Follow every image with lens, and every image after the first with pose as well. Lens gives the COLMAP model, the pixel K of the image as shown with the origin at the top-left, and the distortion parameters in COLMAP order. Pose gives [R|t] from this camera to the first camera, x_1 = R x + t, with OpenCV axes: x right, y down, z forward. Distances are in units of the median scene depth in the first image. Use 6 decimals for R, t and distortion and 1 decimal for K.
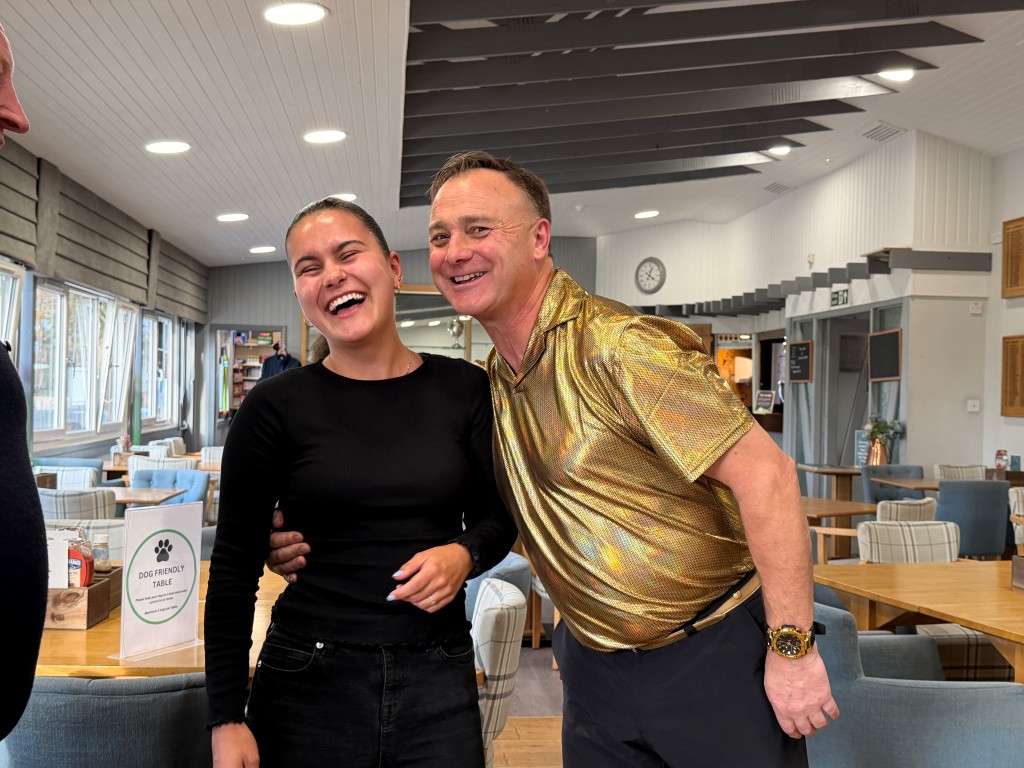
lens RADIAL K [[1157.1, 0, 521.4], [0, 1157.1, 400.3], [0, 0, 1]] dist [0.076931, 0.000000]
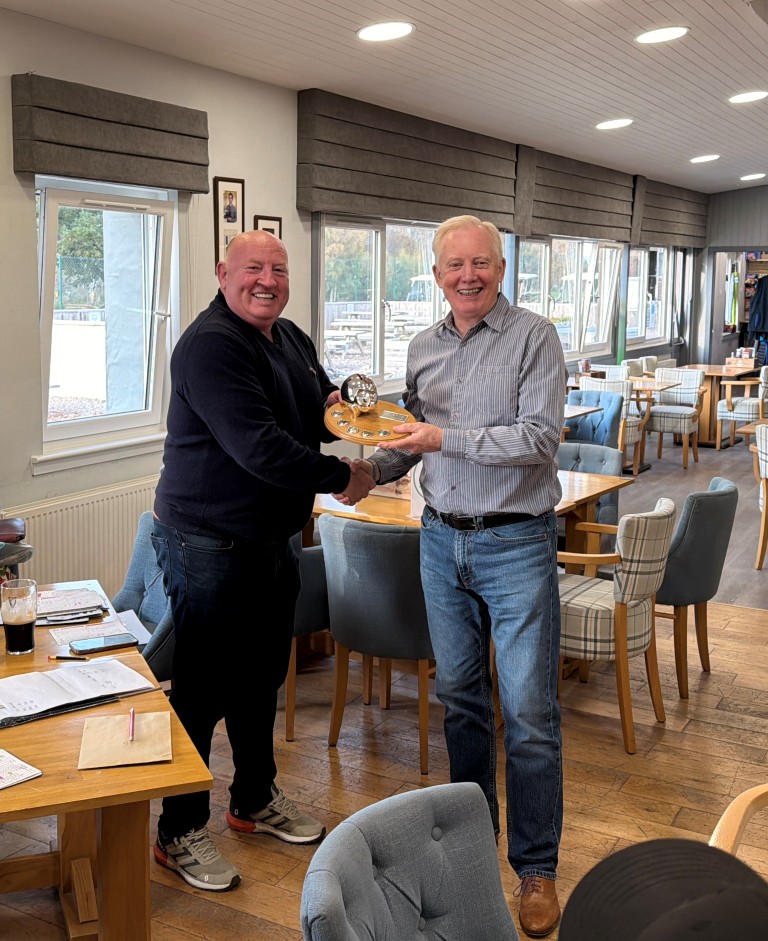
lens RADIAL K [[1127.3, 0, 324.3], [0, 1127.3, 416.9], [0, 0, 1]] dist [0.086007, 0.000000]
pose [[0.797101, 0.056096, -0.601235, 0.138011], [0.006581, 0.994810, 0.101541, -0.026684], [0.603810, -0.084895, 0.792595, -0.106435]]
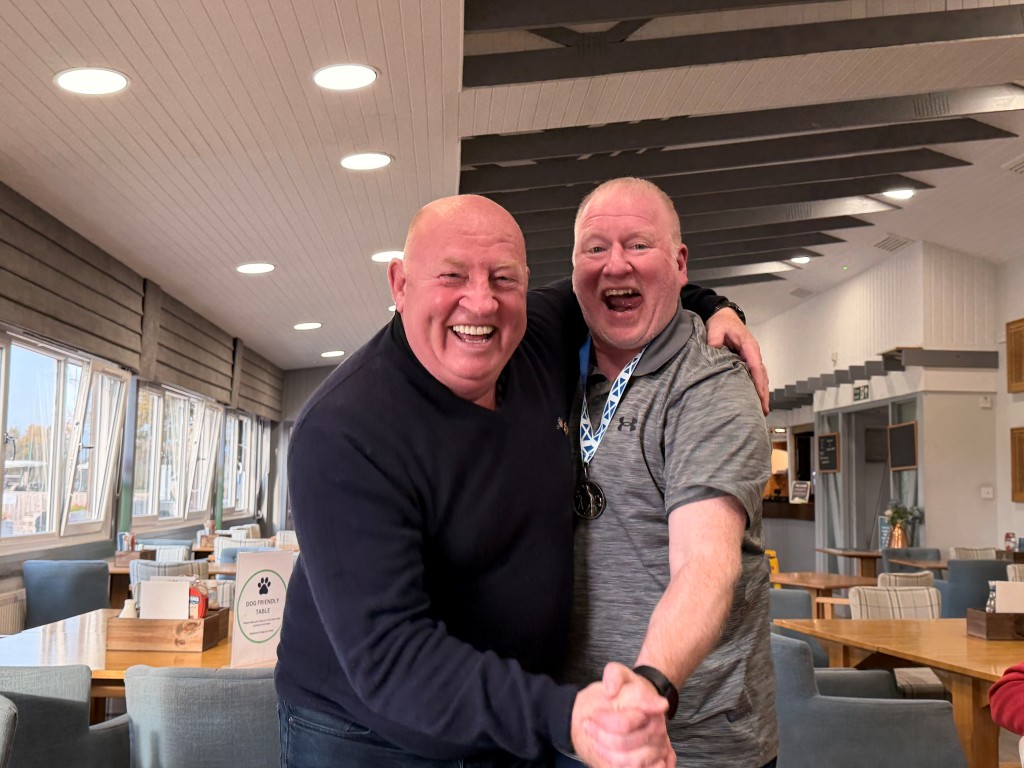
lens RADIAL K [[1121.0, 0, 518.3], [0, 1121.0, 390.8], [0, 0, 1]] dist [0.080131, 0.000000]
pose [[0.998624, -0.008085, -0.051812, 0.010690], [0.003214, 0.995623, -0.093406, 0.007174], [0.052341, 0.093111, 0.994279, -0.062070]]
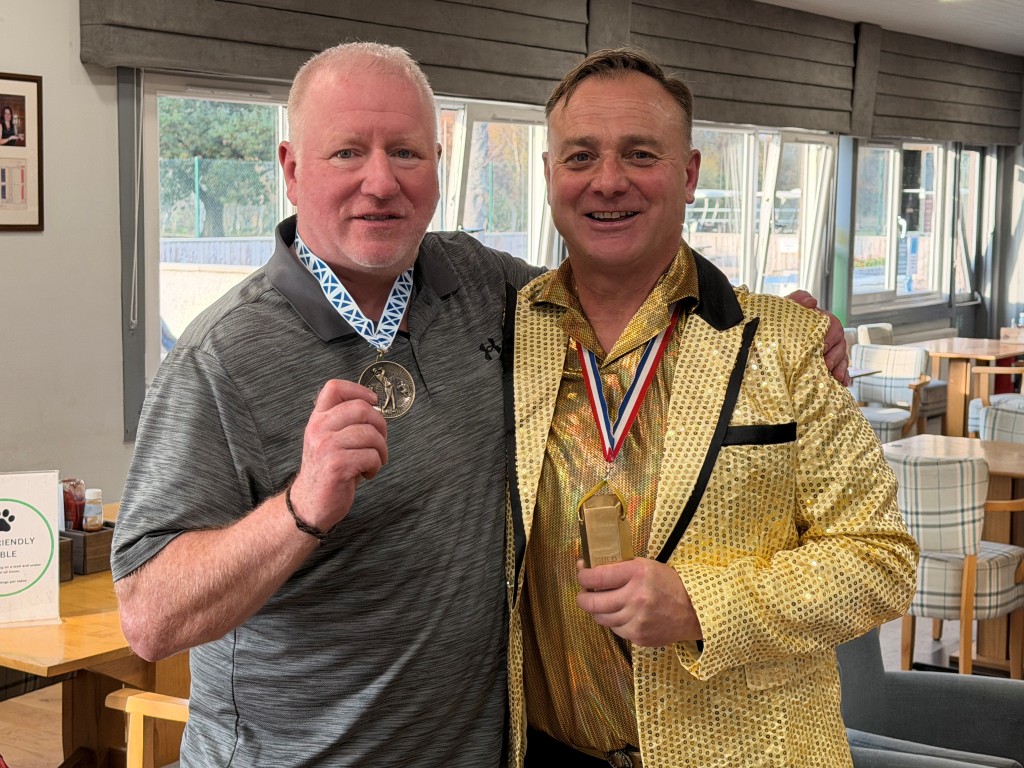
lens RADIAL K [[1734.5, 0, 474.5], [0, 1734.5, 380.0], [0, 0, 1]] dist [0.144664, 0.000000]
pose [[0.765387, 0.050876, -0.641556, 0.204092], [0.002527, 0.996625, 0.082047, -0.022339], [0.643565, -0.064419, 0.762676, 0.046242]]
